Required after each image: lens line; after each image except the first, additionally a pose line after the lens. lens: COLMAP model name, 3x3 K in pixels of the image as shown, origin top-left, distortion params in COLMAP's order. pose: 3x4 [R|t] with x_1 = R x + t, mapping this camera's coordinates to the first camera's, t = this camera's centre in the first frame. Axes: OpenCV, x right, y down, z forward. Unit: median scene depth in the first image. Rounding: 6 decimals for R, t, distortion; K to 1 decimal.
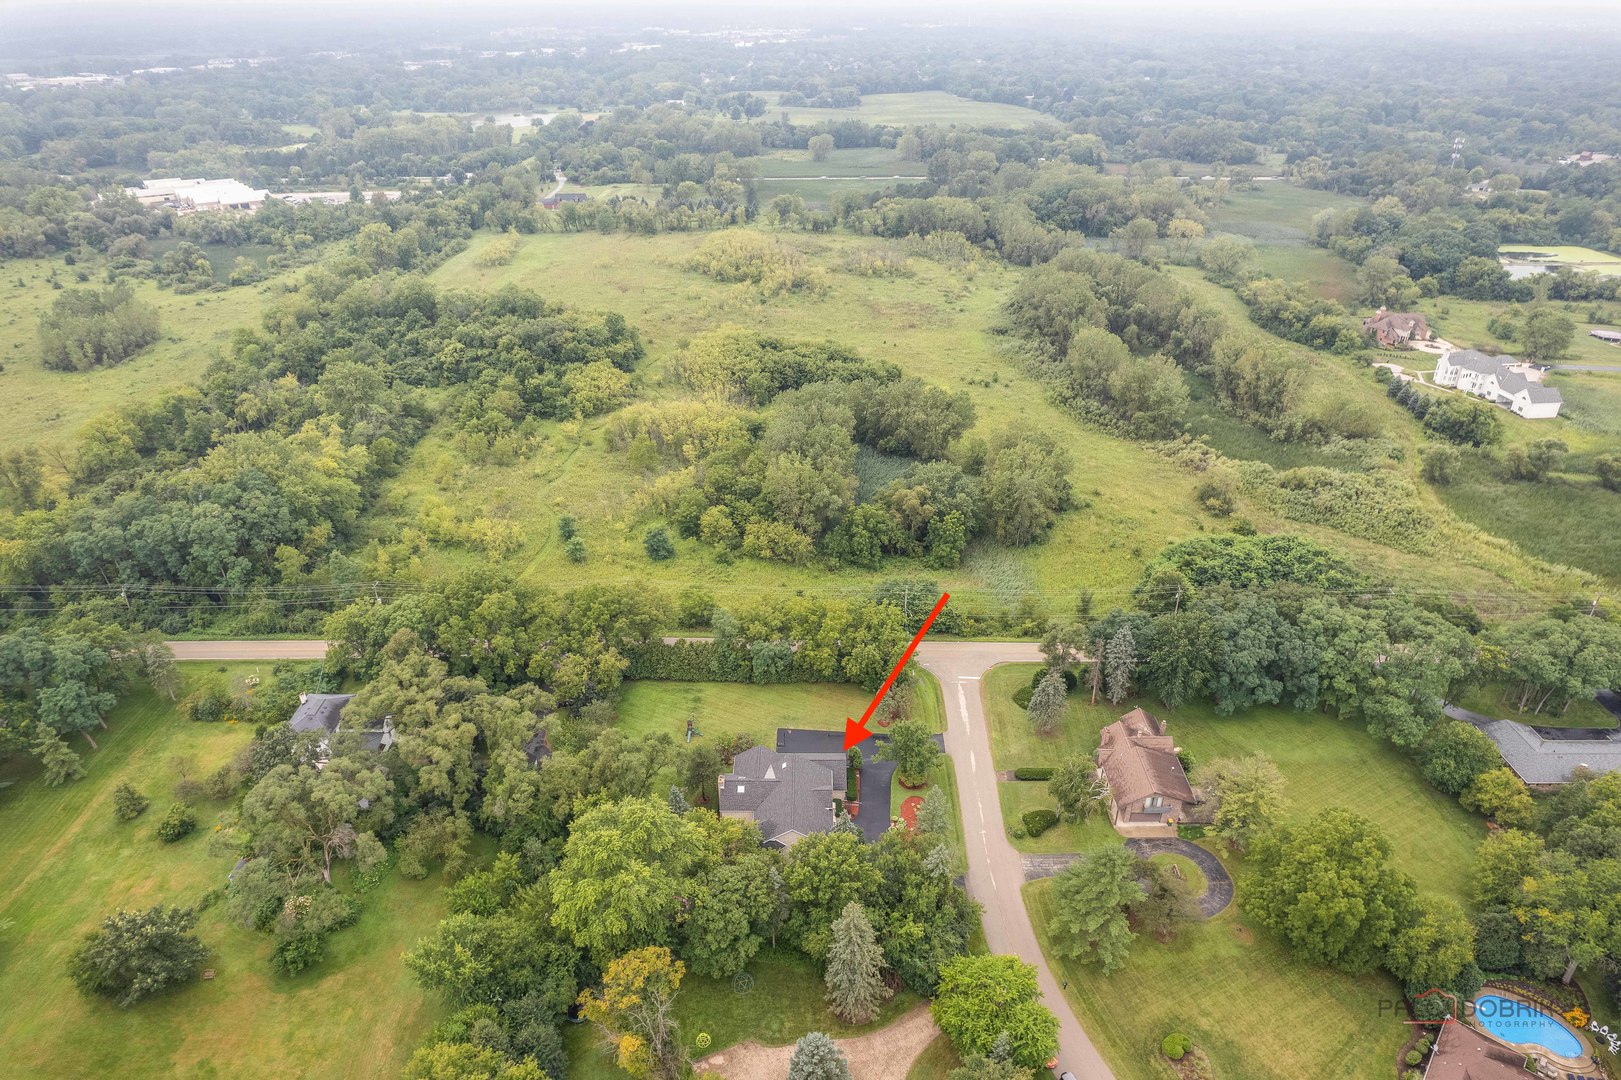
lens RADIAL K [[732.7, 0, 806.7], [0, 732.7, 544.8], [0, 0, 1]] dist [0.004267, 0.000146]
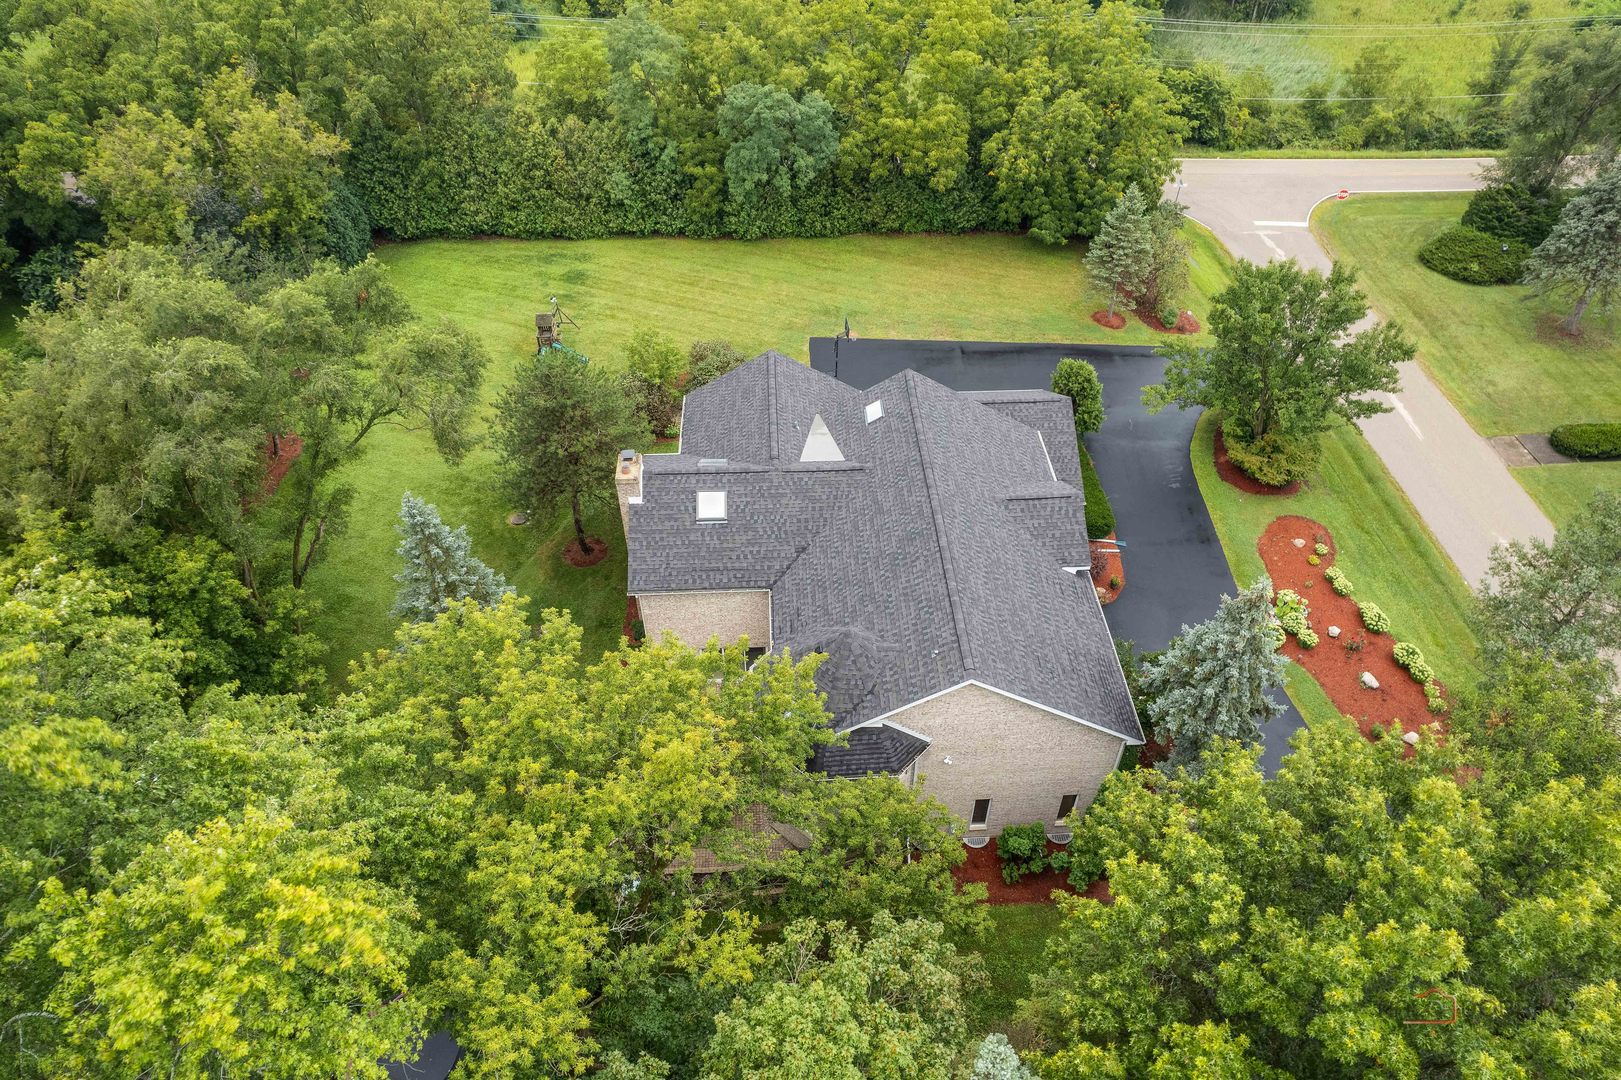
lens RADIAL K [[732.7, 0, 806.7], [0, 732.7, 544.8], [0, 0, 1]] dist [0.004267, 0.000146]
pose [[0.998886, -0.033209, 0.033524, -0.059646], [0.019284, 0.935687, 0.352304, 0.235394], [-0.043068, -0.351265, 0.935285, 0.690601]]
